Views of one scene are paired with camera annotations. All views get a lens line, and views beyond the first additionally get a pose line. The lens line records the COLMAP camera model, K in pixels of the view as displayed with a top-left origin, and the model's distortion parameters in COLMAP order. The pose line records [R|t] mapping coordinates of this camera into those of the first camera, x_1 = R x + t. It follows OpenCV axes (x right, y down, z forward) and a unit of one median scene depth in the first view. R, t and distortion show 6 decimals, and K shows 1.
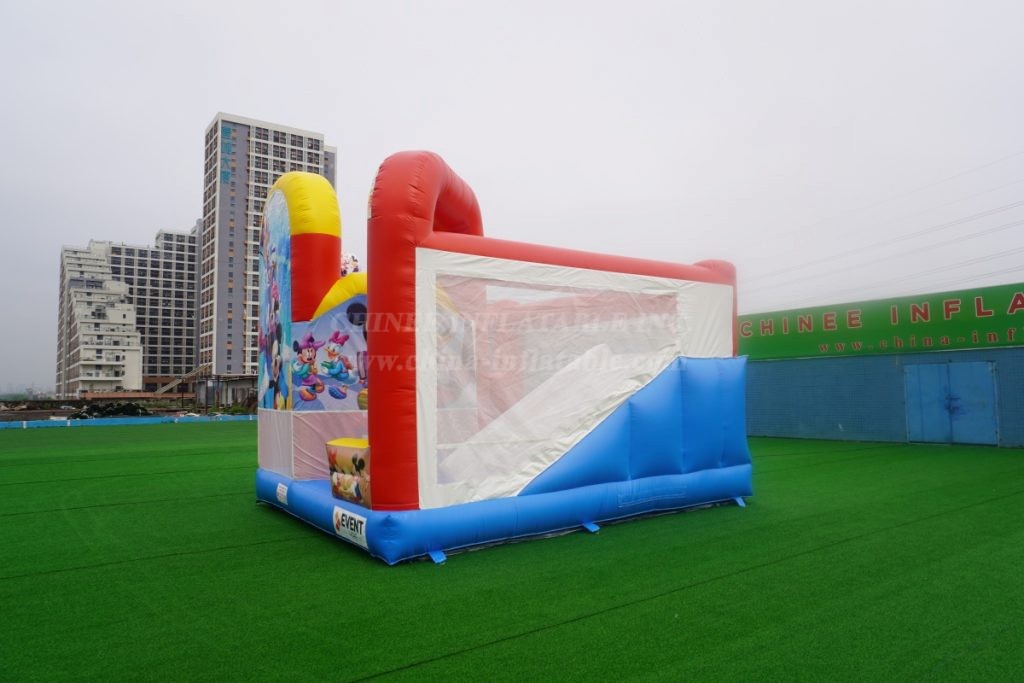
lens RADIAL K [[653.7, 0, 512.0], [0, 653.7, 341.5], [0, 0, 1]] dist [-0.003855, -0.000603]
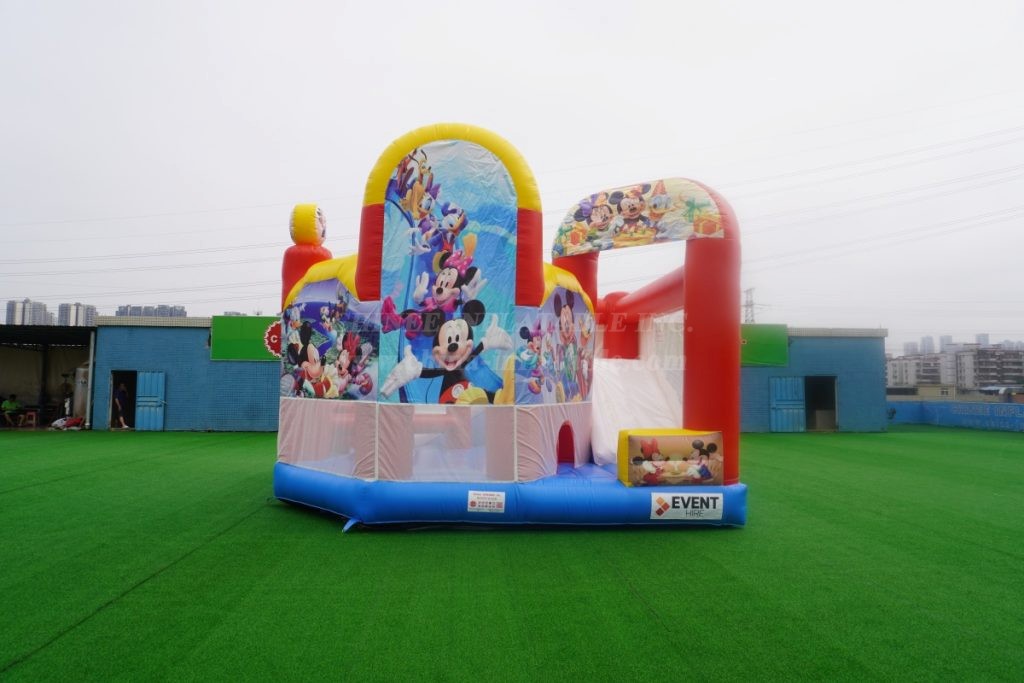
lens RADIAL K [[653.7, 0, 512.0], [0, 653.7, 341.5], [0, 0, 1]] dist [-0.003855, -0.000603]
pose [[0.538474, 0.064243, 0.840190, -1.301958], [-0.072579, 0.996920, -0.029712, 0.056314], [-0.839511, -0.044980, 0.541478, 0.634659]]
